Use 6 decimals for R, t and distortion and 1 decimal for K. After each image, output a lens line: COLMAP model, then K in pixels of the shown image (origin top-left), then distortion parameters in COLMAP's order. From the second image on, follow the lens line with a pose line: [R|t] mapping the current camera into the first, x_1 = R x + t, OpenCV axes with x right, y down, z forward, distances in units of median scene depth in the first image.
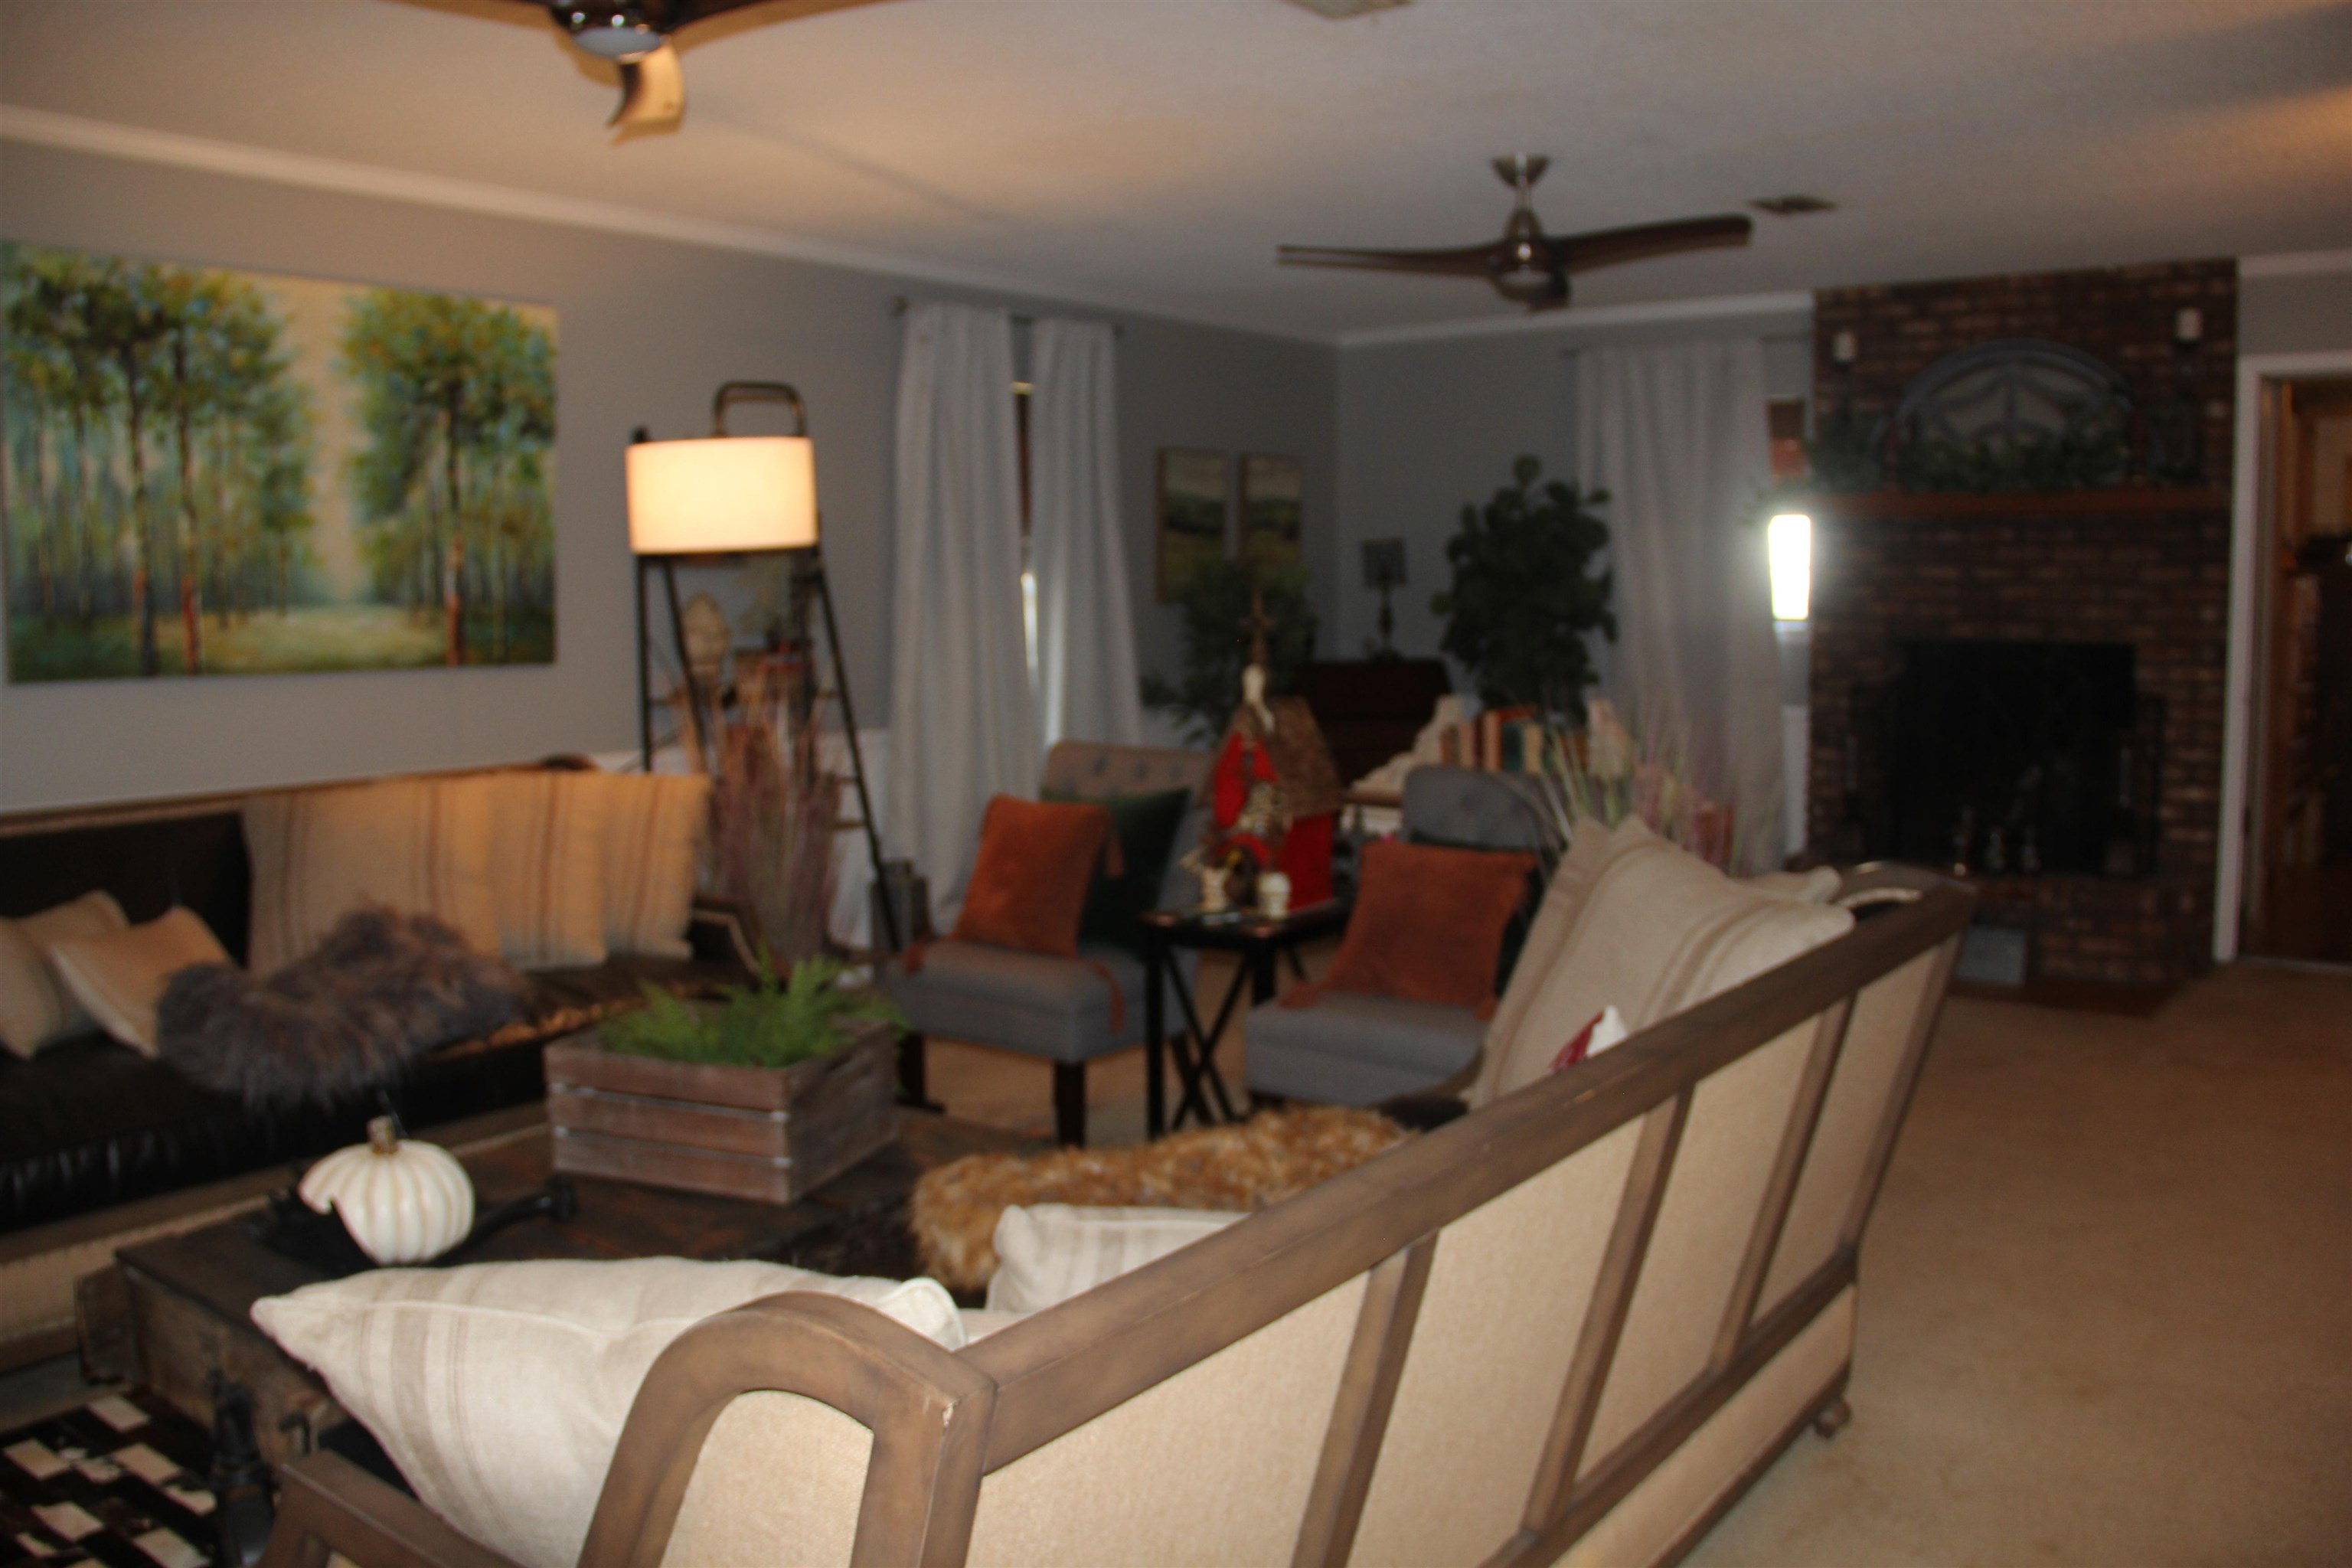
lens RADIAL K [[1963.1, 0, 1200.0], [0, 1963.1, 774.7], [0, 0, 1]] dist [-0.092627, 0.028329]
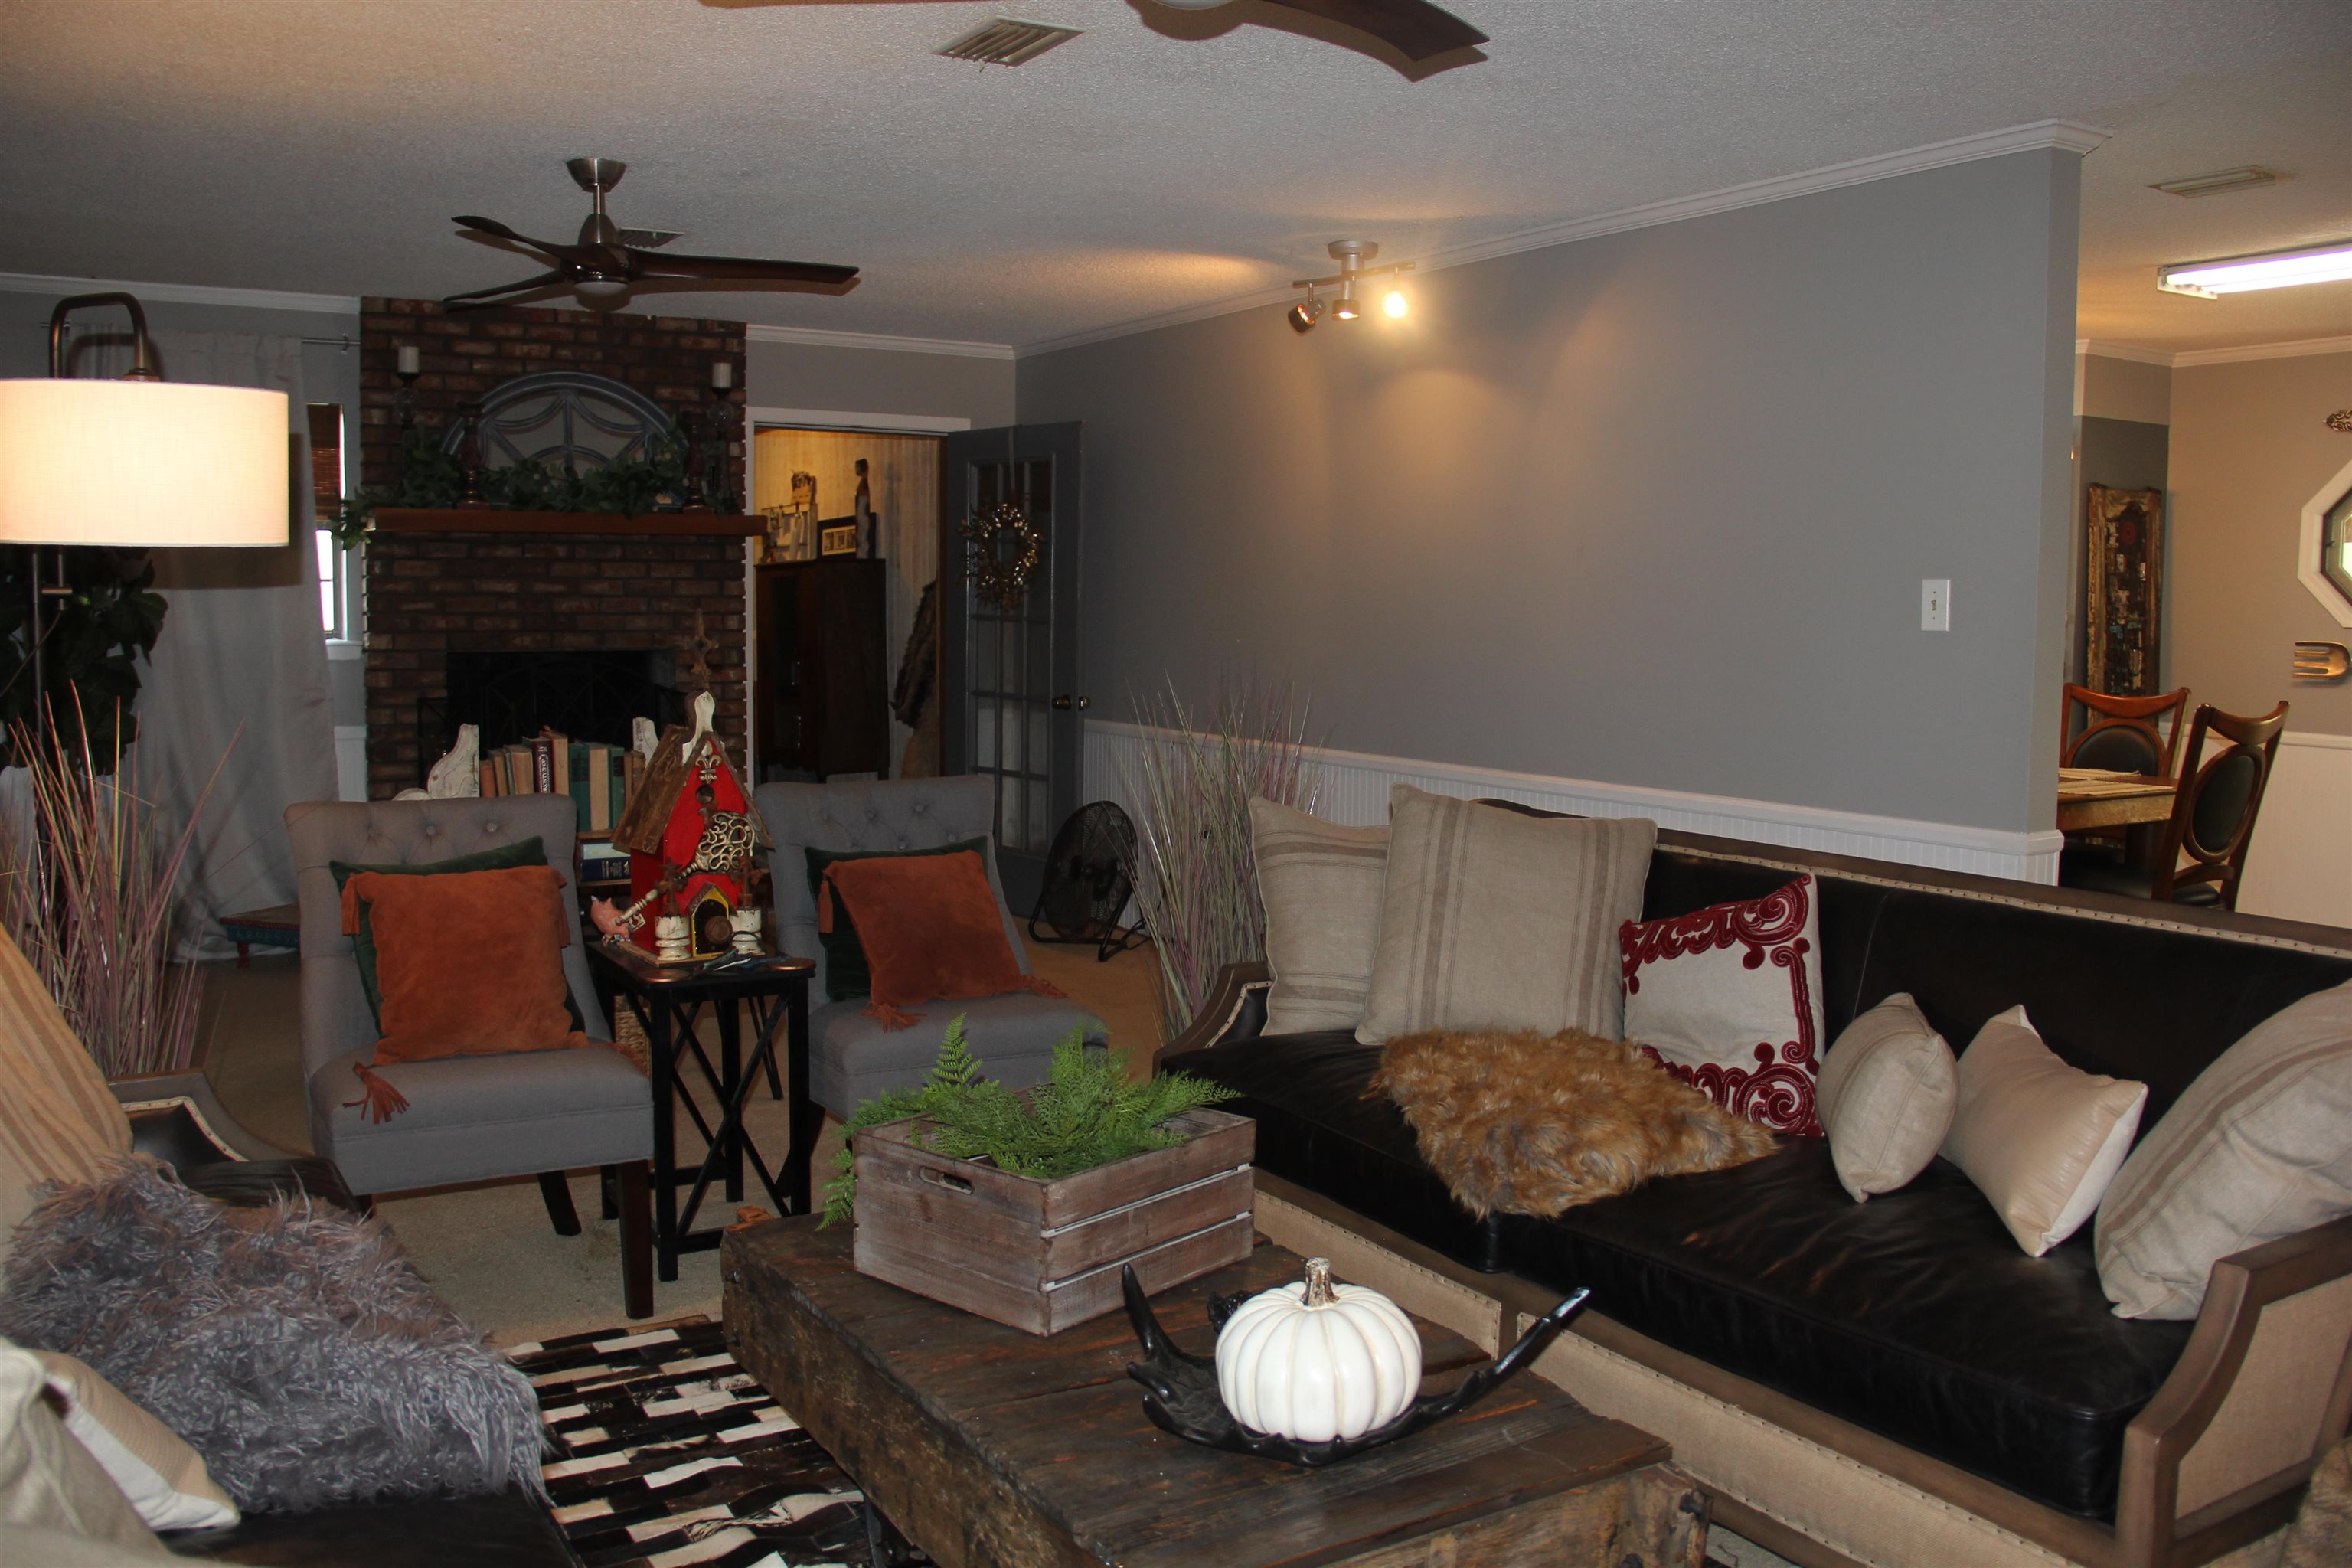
lens RADIAL K [[1963.1, 0, 1191.8], [0, 1963.1, 772.9], [0, 0, 1]] dist [-0.092627, 0.028329]
pose [[0.389713, -0.076460, 0.917757, -0.445308], [0.081324, 0.995512, 0.048405, -0.025703], [-0.917338, 0.055772, 0.394182, 0.261703]]
